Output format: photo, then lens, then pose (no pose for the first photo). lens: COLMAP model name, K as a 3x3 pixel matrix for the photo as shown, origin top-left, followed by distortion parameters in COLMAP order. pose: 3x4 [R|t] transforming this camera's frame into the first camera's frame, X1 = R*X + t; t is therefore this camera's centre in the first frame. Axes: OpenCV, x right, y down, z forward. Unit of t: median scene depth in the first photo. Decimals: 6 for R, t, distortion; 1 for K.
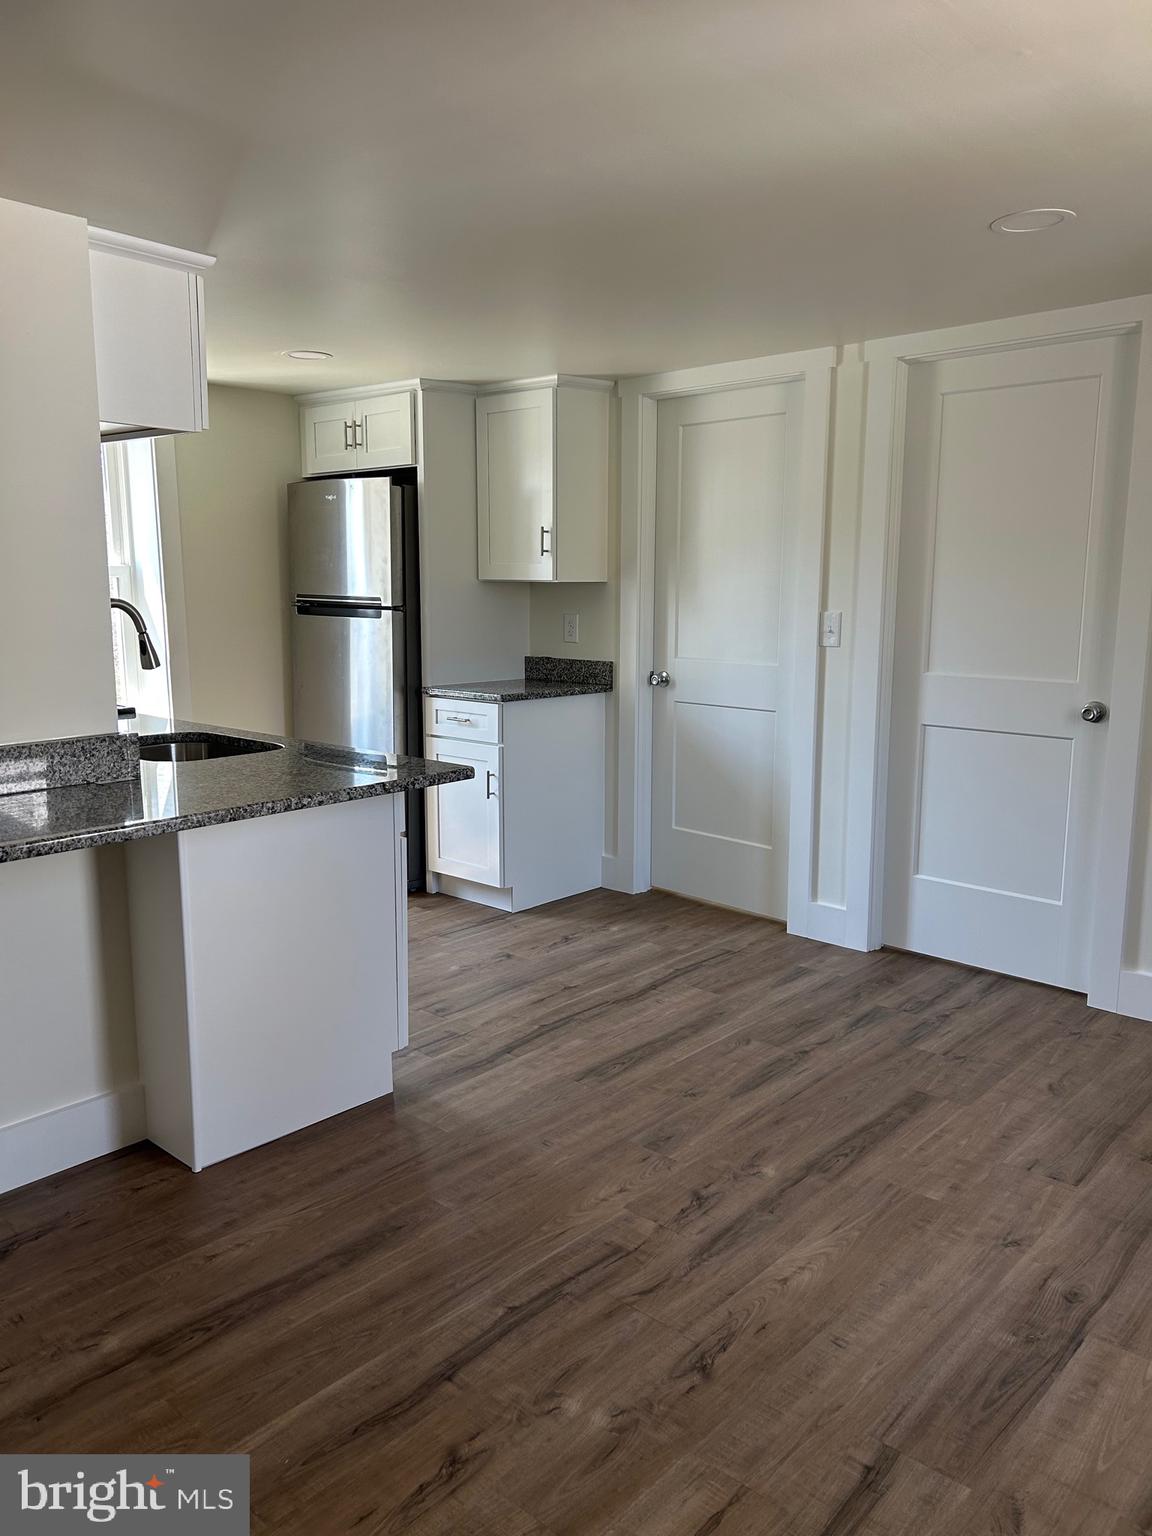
lens RADIAL K [[1156.1, 0, 575.0], [0, 1156.1, 776.0], [0, 0, 1]] dist [0.048552, -0.052064]
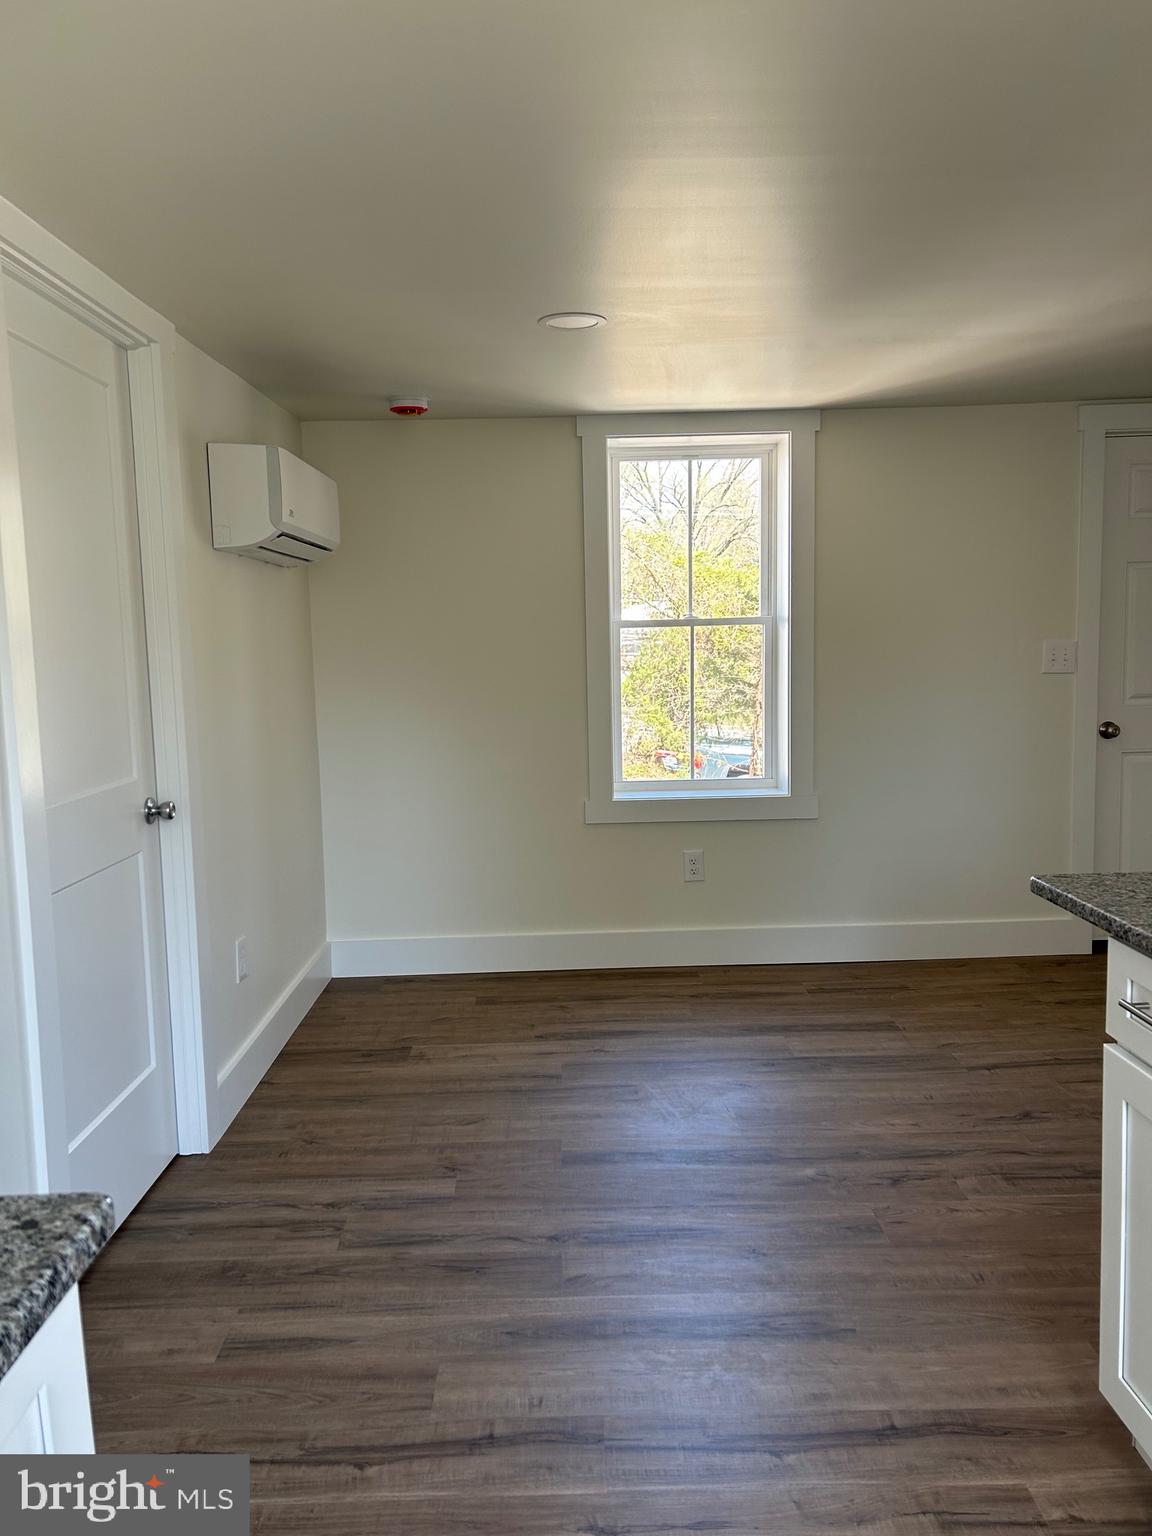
lens RADIAL K [[1156.1, 0, 564.6], [0, 1156.1, 775.7], [0, 0, 1]] dist [0.048552, -0.052064]
pose [[-0.681768, -0.068912, 0.728315, -0.349497], [0.150335, 0.961109, 0.231665, -0.236017], [-0.715955, 0.267434, -0.644894, 1.408113]]
